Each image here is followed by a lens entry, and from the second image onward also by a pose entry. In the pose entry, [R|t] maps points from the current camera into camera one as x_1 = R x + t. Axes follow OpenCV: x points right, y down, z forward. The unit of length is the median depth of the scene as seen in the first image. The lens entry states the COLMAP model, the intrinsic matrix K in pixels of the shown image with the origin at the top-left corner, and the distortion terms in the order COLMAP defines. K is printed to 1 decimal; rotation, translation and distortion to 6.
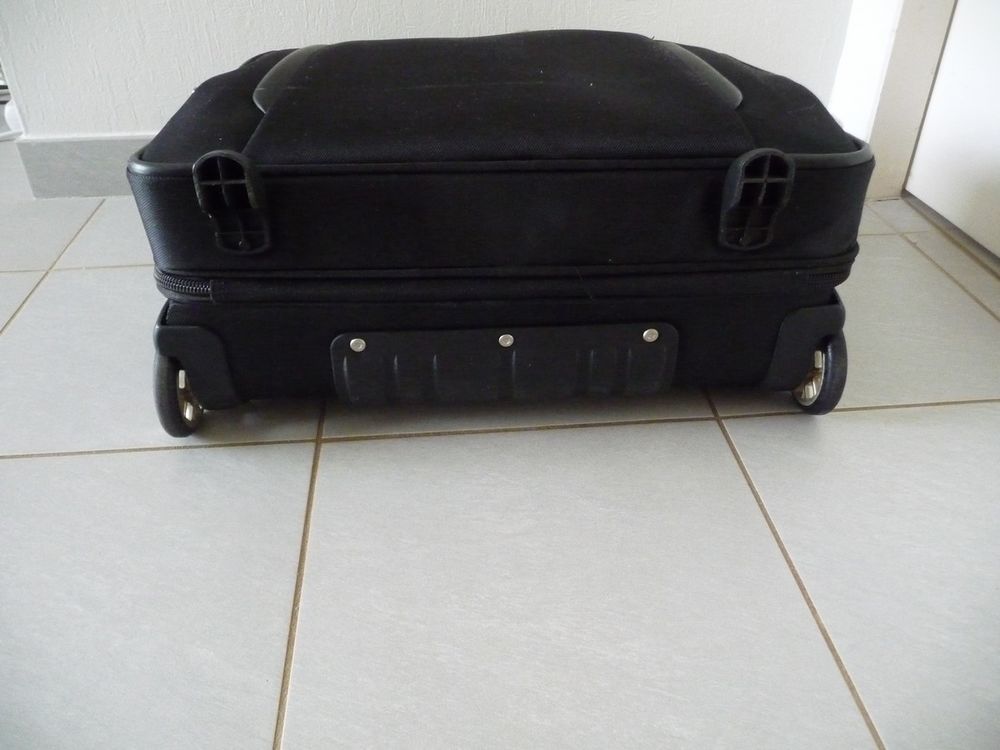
lens RADIAL K [[819.7, 0, 500.0], [0, 819.7, 375.0], [0, 0, 1]] dist [-0.009833, -0.007632]
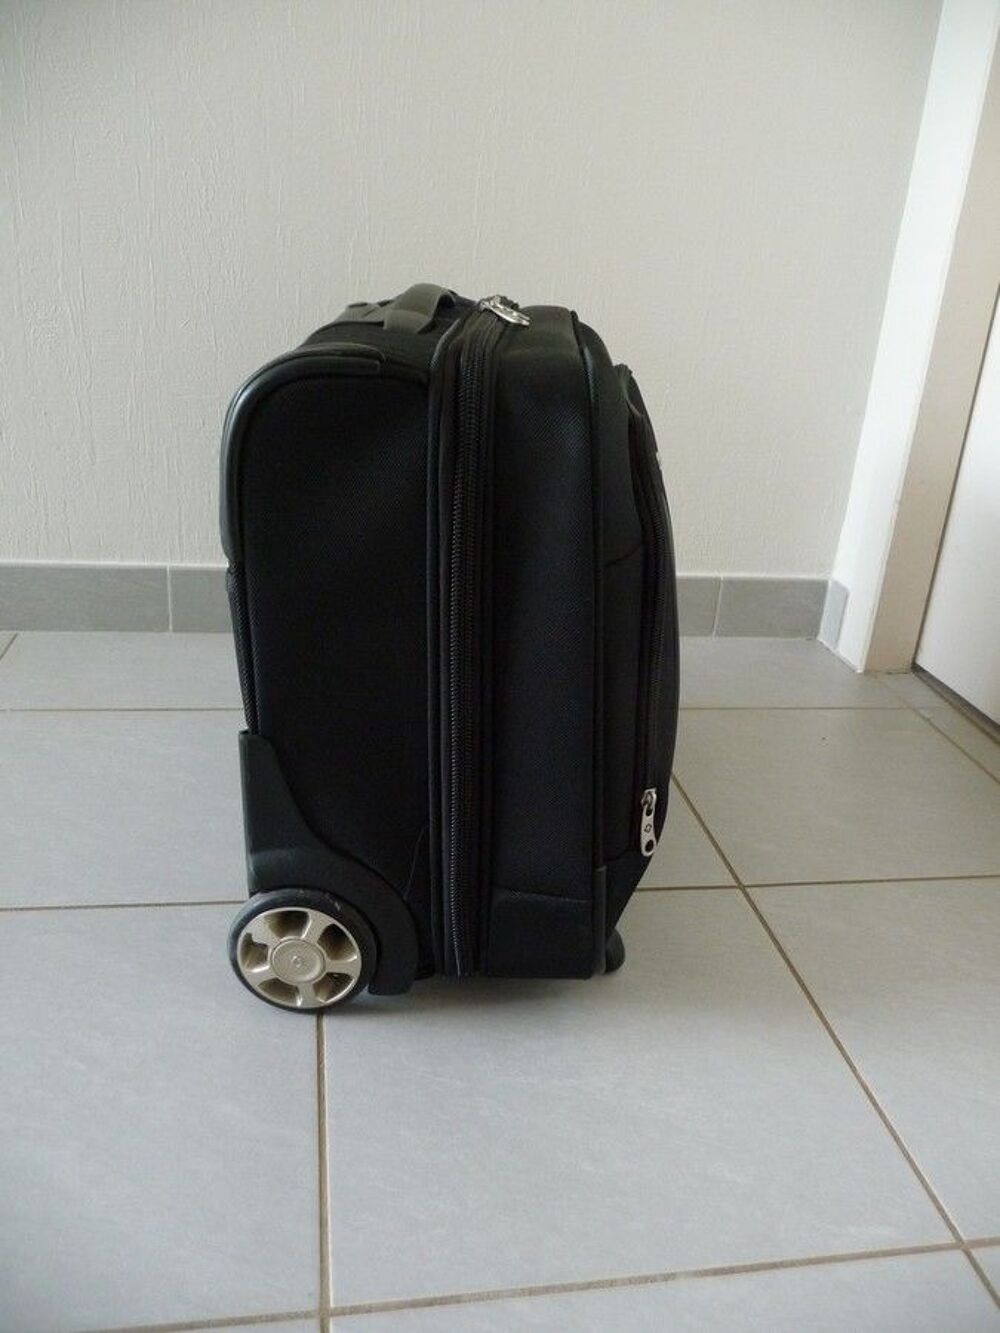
lens RADIAL K [[1104.4, 0, 527.5], [0, 1104.4, 672.8], [0, 0, 1]] dist [-0.010140, -0.001077]
pose [[0.992305, 0.042669, 0.116236, -0.097354], [-0.018053, 0.978573, -0.205108, 0.053624], [-0.122498, 0.201431, 0.971813, -0.182421]]
